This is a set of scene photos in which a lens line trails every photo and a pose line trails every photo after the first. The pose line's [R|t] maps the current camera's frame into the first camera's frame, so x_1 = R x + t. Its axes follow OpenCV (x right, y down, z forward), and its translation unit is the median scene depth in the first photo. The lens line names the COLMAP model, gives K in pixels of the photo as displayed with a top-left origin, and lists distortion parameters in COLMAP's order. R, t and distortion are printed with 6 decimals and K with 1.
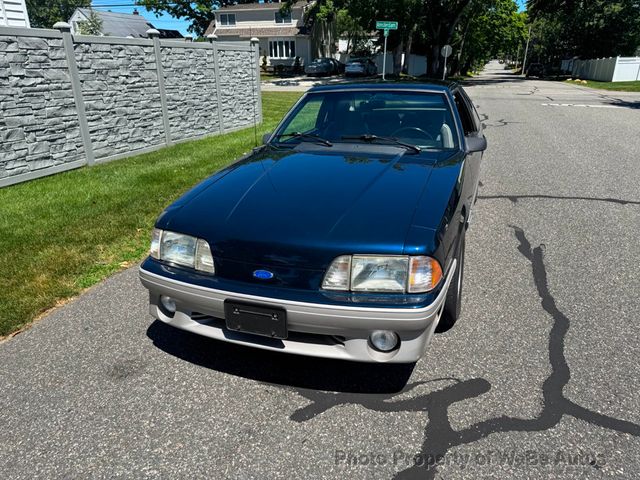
lens RADIAL K [[453.9, 0, 327.5], [0, 453.9, 235.0], [0, 0, 1]] dist [0.035985, -0.044100]
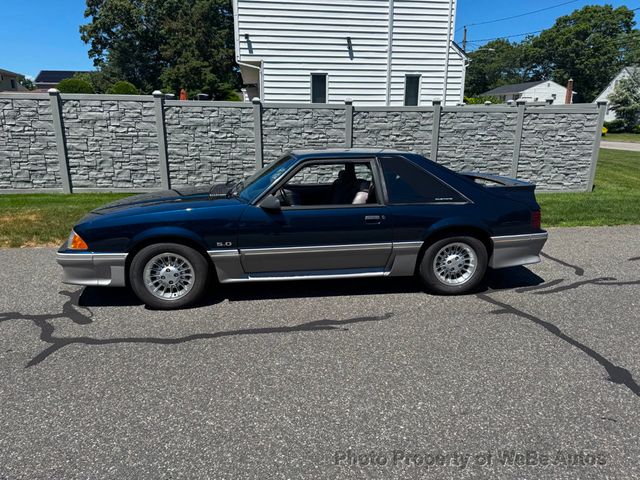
lens RADIAL K [[453.9, 0, 325.8], [0, 453.9, 239.1], [0, 0, 1]] dist [0.035985, -0.044100]
pose [[0.461075, 0.235738, -0.855475, 0.673536], [-0.322588, 0.942635, 0.085891, -0.122453], [0.826648, 0.236363, 0.510671, 0.259241]]
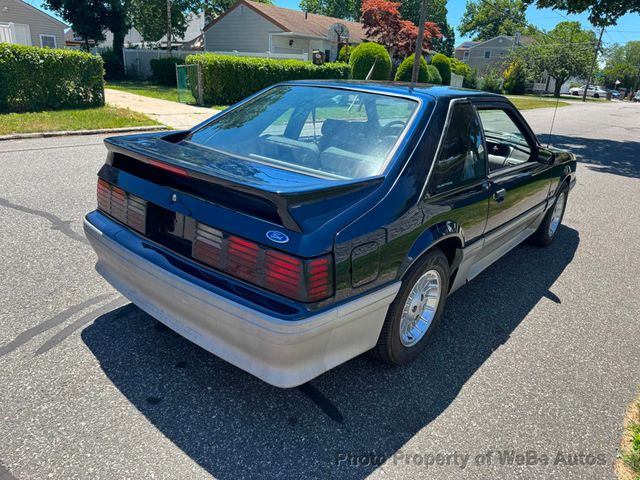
lens RADIAL K [[453.9, 0, 321.0], [0, 453.9, 241.5], [0, 0, 1]] dist [0.035985, -0.044100]
pose [[-0.936454, -0.163791, 0.310203, -0.011829], [0.076840, 0.767044, 0.636977, -0.371513], [-0.342271, 0.620336, -0.705715, 1.031789]]
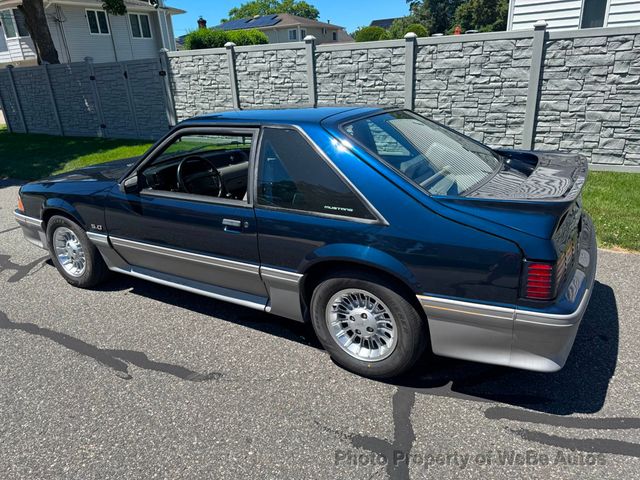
lens RADIAL K [[453.9, 0, 324.2], [0, 453.9, 241.6], [0, 0, 1]] dist [0.035985, -0.044100]
pose [[-0.192526, 0.365515, -0.910677, 0.531824], [-0.299200, 0.861983, 0.409225, -0.280713], [0.934566, 0.351261, -0.056592, 0.696251]]
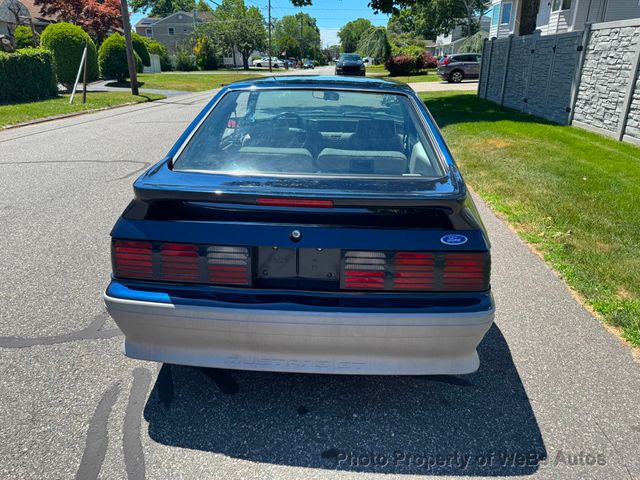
lens RADIAL K [[453.9, 0, 321.4], [0, 453.9, 242.6], [0, 0, 1]] dist [0.035985, -0.044100]
pose [[-0.960505, 0.109858, -0.255658, 0.217324], [-0.093014, 0.739161, 0.667075, -0.384228], [0.262256, 0.664509, -0.699750, 1.028932]]
